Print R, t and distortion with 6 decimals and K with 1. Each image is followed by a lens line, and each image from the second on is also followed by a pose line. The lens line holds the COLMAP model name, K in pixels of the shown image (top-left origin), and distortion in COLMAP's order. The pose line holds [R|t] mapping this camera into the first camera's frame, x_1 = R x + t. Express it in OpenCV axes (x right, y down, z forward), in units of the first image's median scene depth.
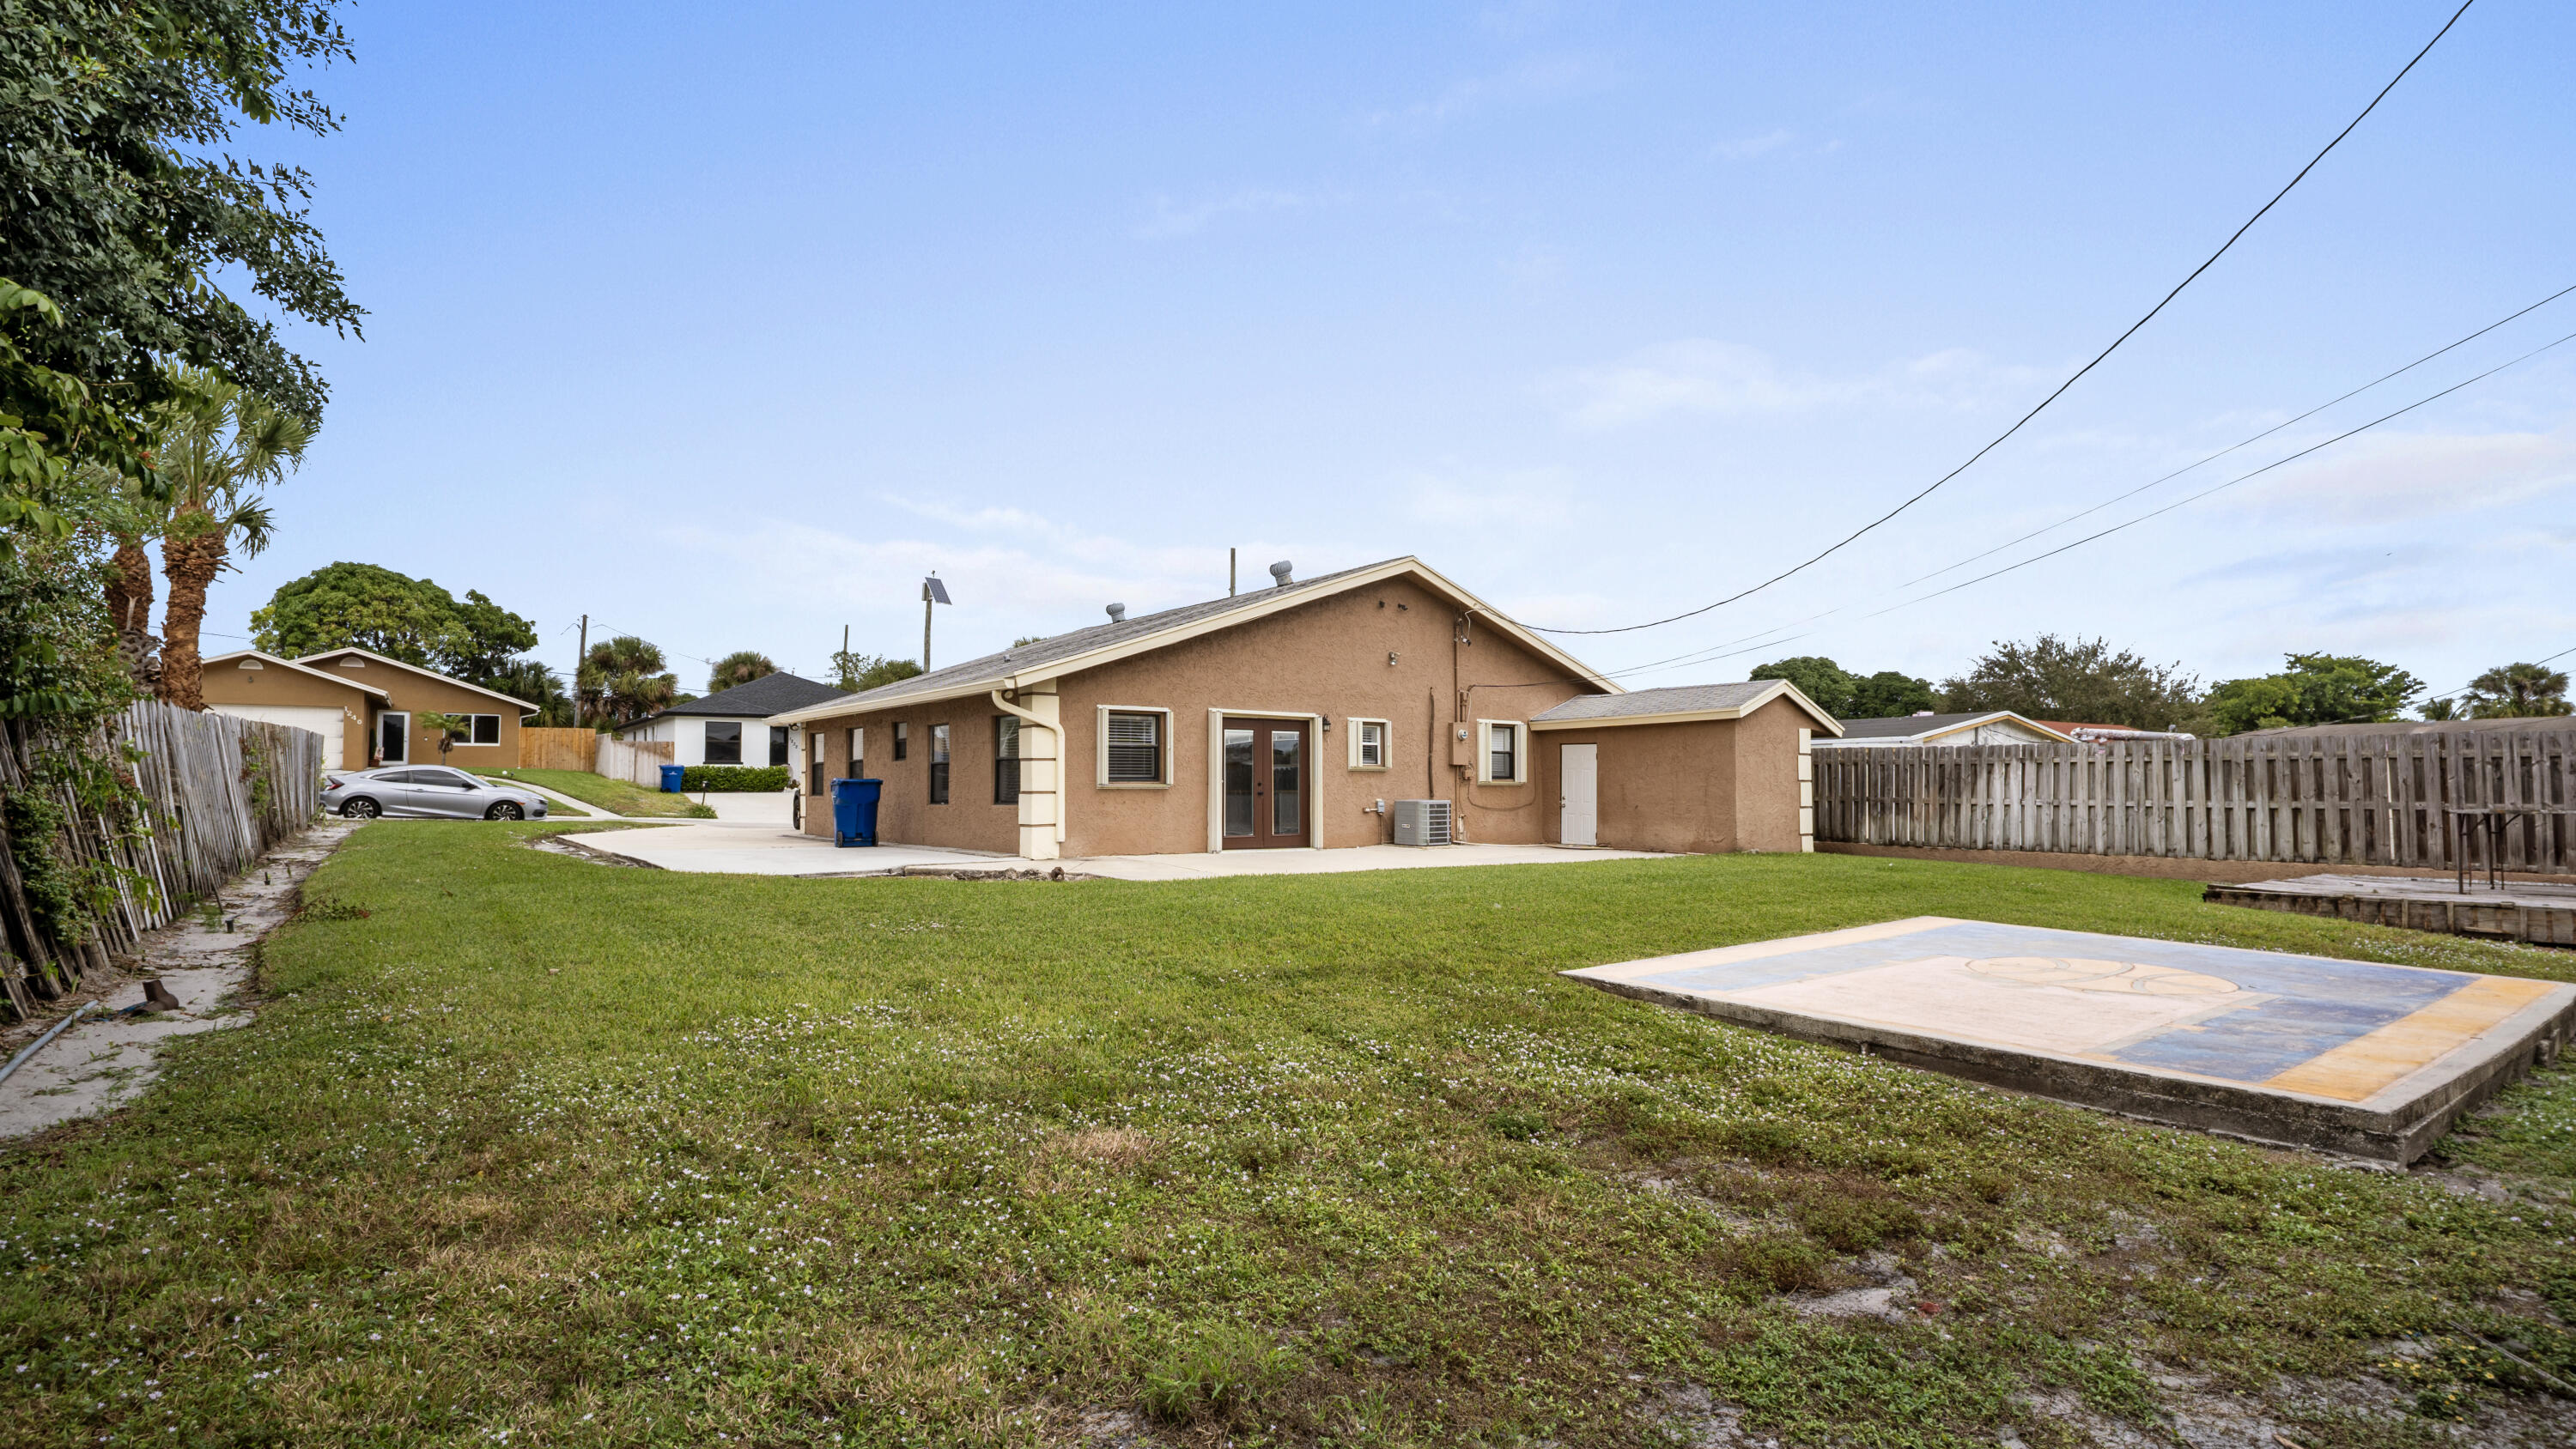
lens RADIAL K [[1218.6, 0, 1288.0], [0, 1218.6, 724.5], [0, 0, 1]] dist [-0.002267, -0.000778]
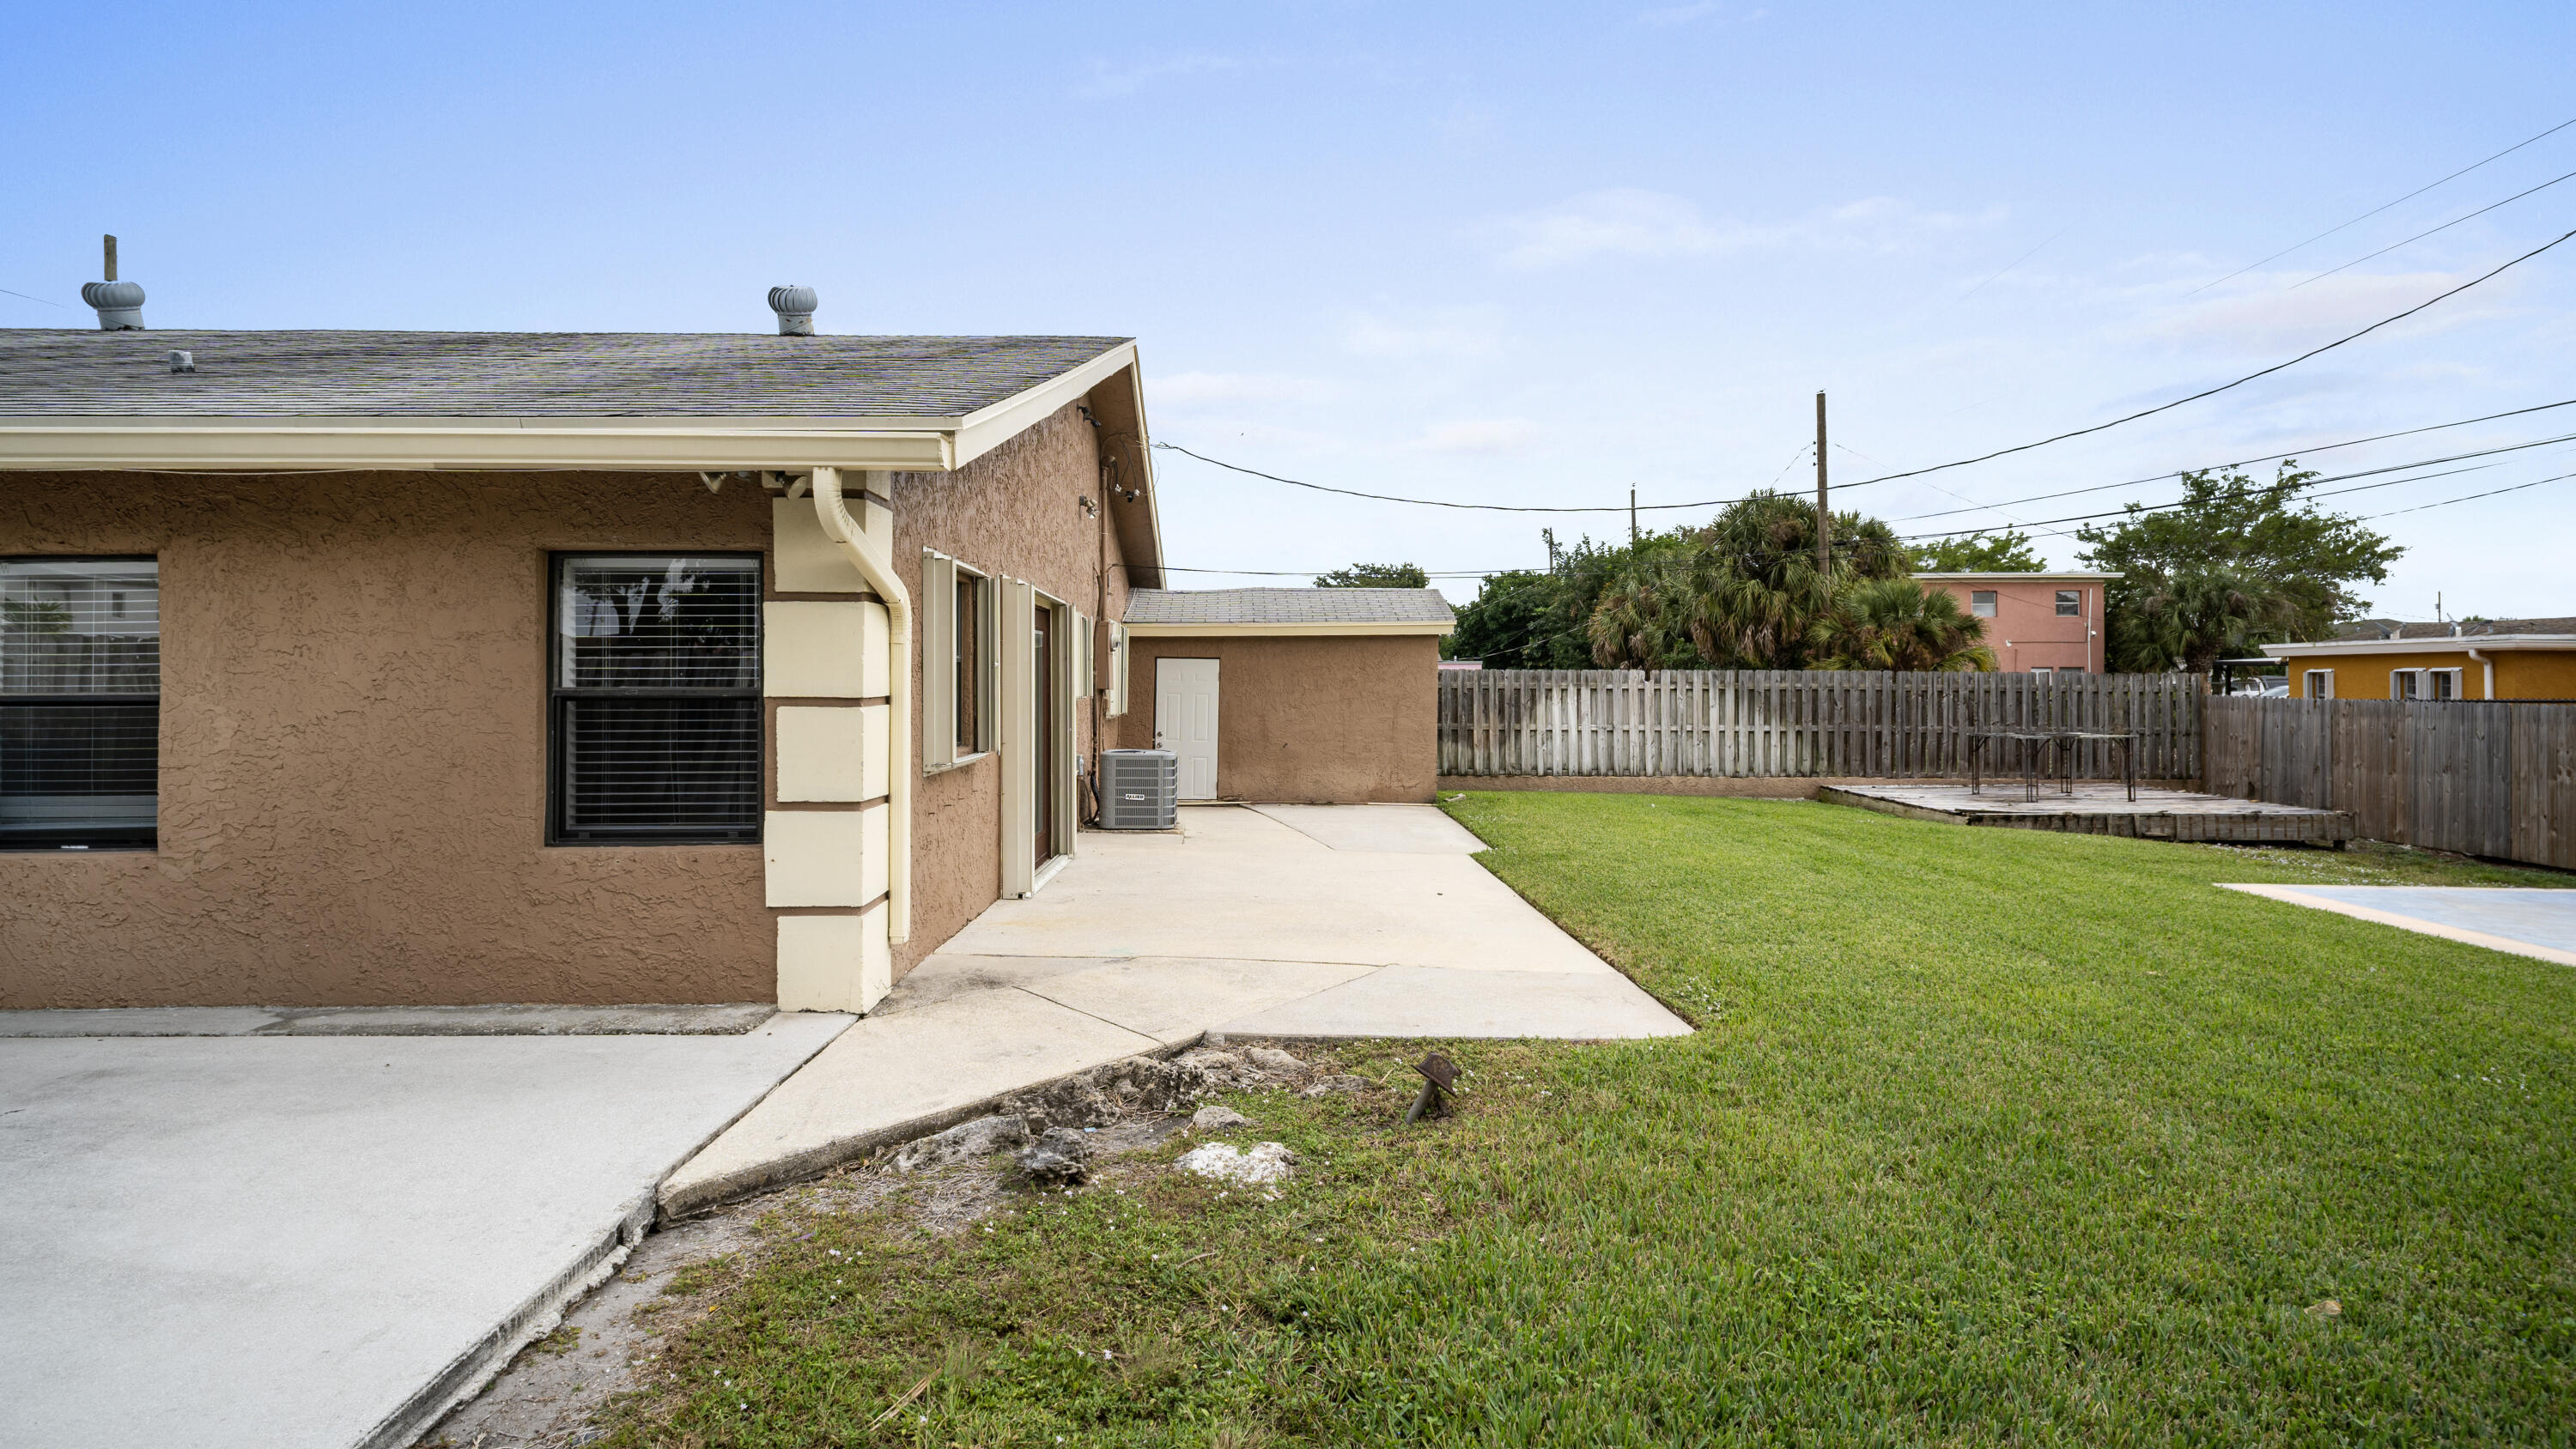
lens RADIAL K [[1218.6, 0, 1288.0], [0, 1218.6, 724.5], [0, 0, 1]] dist [-0.002267, -0.000778]
pose [[0.577111, -0.027764, 0.816194, -0.390217], [-0.043632, 0.996946, 0.064763, 0.007307], [-0.815500, -0.072988, 0.574137, 0.677974]]
